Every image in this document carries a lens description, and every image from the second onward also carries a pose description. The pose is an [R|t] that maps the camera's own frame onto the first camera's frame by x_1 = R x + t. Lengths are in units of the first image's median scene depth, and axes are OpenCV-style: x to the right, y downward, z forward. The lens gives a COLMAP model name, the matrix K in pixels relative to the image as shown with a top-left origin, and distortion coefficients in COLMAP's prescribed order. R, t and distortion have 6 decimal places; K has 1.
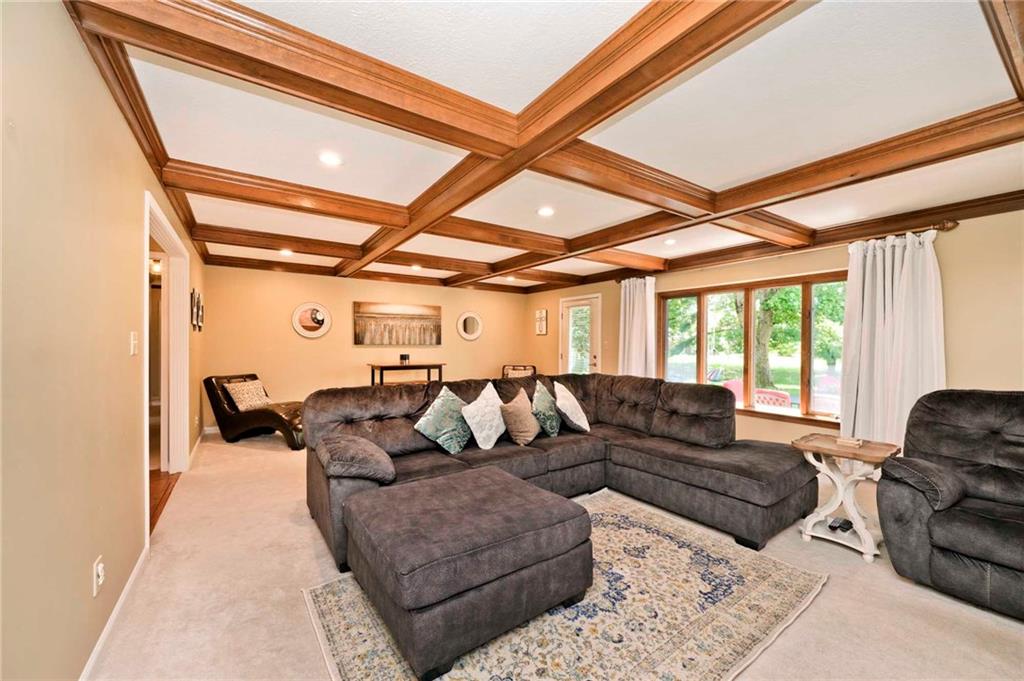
lens RADIAL K [[404.2, 0, 519.3], [0, 404.2, 340.6], [0, 0, 1]] dist [0.001106, -0.000992]
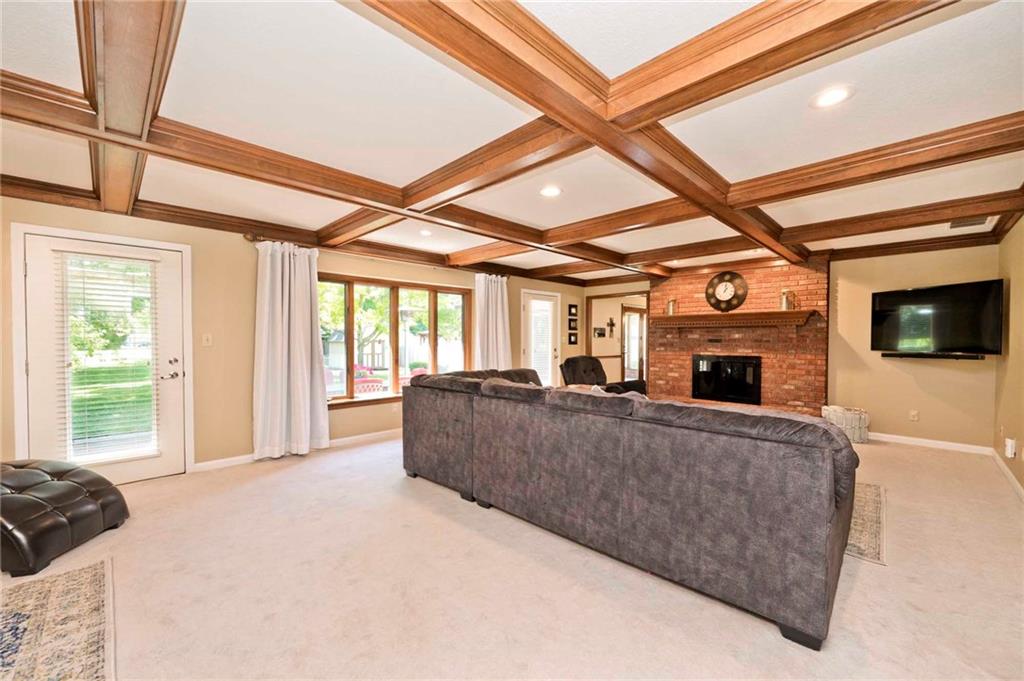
lens RADIAL K [[404.2, 0, 509.6], [0, 404.2, 344.6], [0, 0, 1]] dist [0.001106, -0.000992]
pose [[-0.190155, -0.022646, 0.981493, -1.219872], [-0.009649, 0.999729, 0.021198, 0.005524], [-0.981707, -0.005440, -0.190322, 1.921494]]
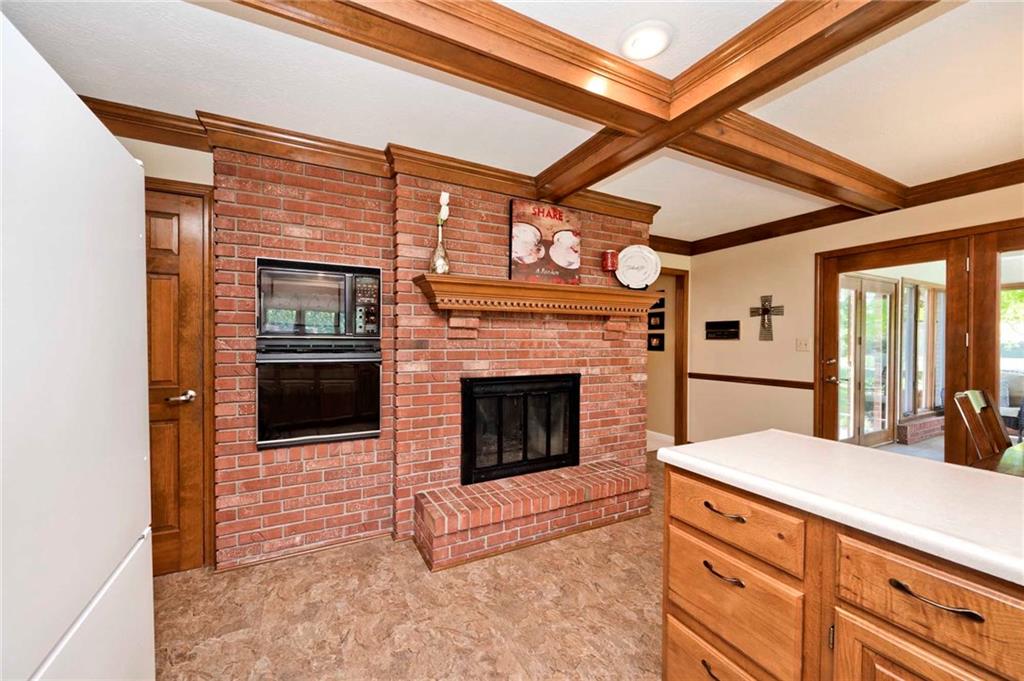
lens RADIAL K [[404.2, 0, 513.2], [0, 404.2, 344.2], [0, 0, 1]] dist [0.001106, -0.000992]
pose [[0.993878, -0.008321, -0.110166, 1.445297], [0.009003, 0.999943, 0.005690, 0.012018], [0.110113, -0.006647, 0.993897, -1.583887]]
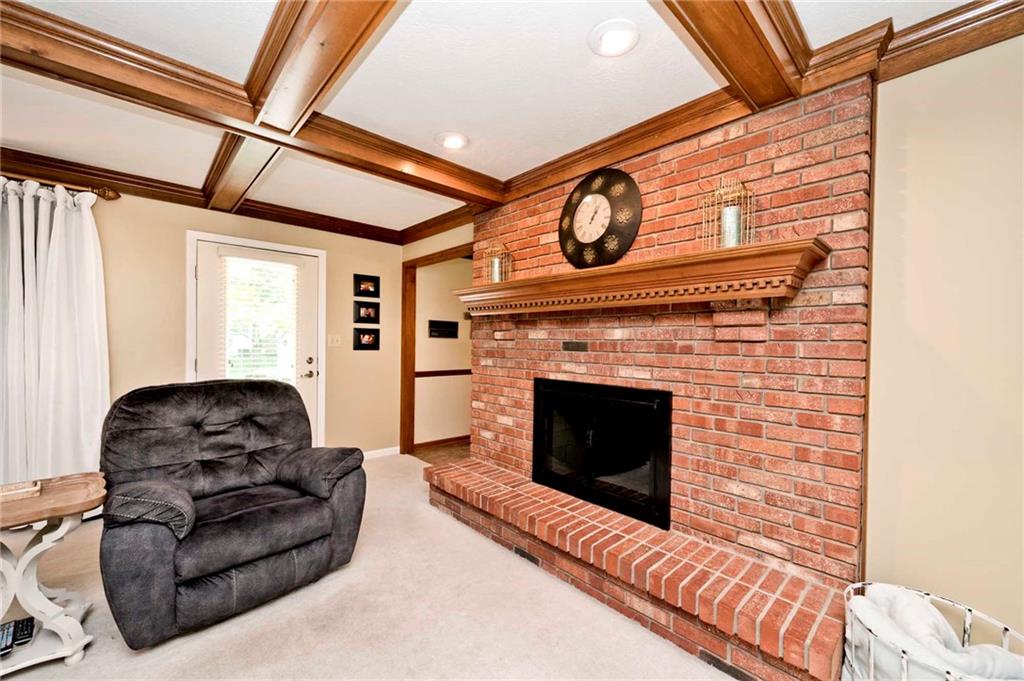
lens RADIAL K [[404.2, 0, 510.3], [0, 404.2, 344.4], [0, 0, 1]] dist [0.001106, -0.000992]
pose [[-0.151692, -0.018716, 0.988251, 0.115480], [-0.017563, 0.999714, 0.016237, 0.004546], [-0.988272, -0.014893, -0.151977, 0.401809]]
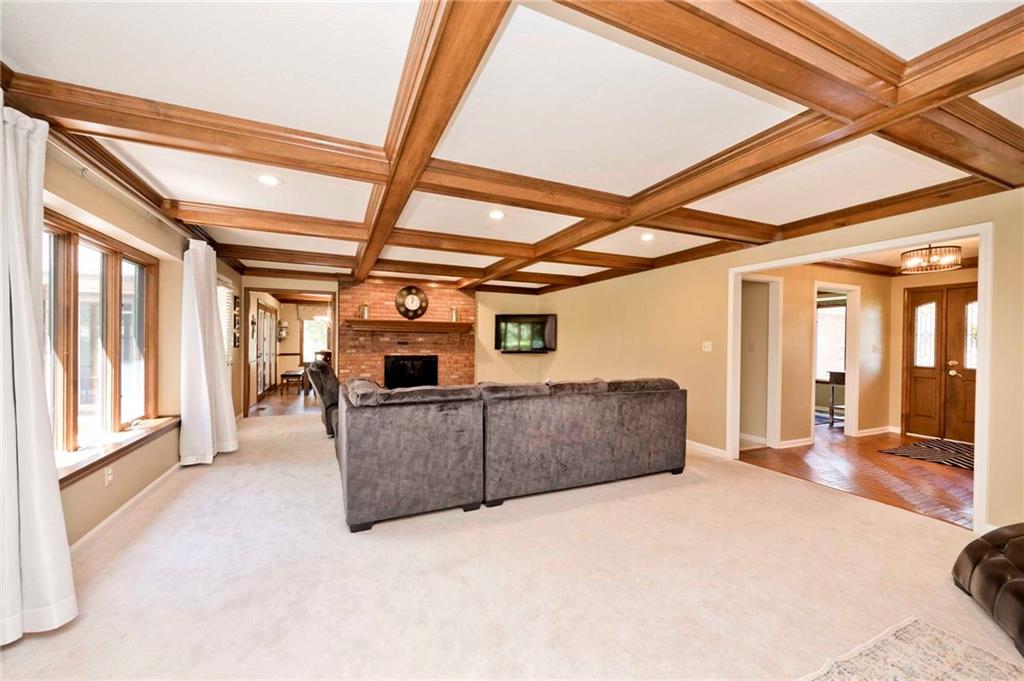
lens RADIAL K [[404.2, 0, 518.8], [0, 404.2, 346.4], [0, 0, 1]] dist [0.001106, -0.000992]
pose [[-0.986394, -0.019859, 0.163193, -0.247657], [-0.019274, 0.999801, 0.005168, 0.014240], [-0.163263, 0.001952, -0.986581, 3.049125]]
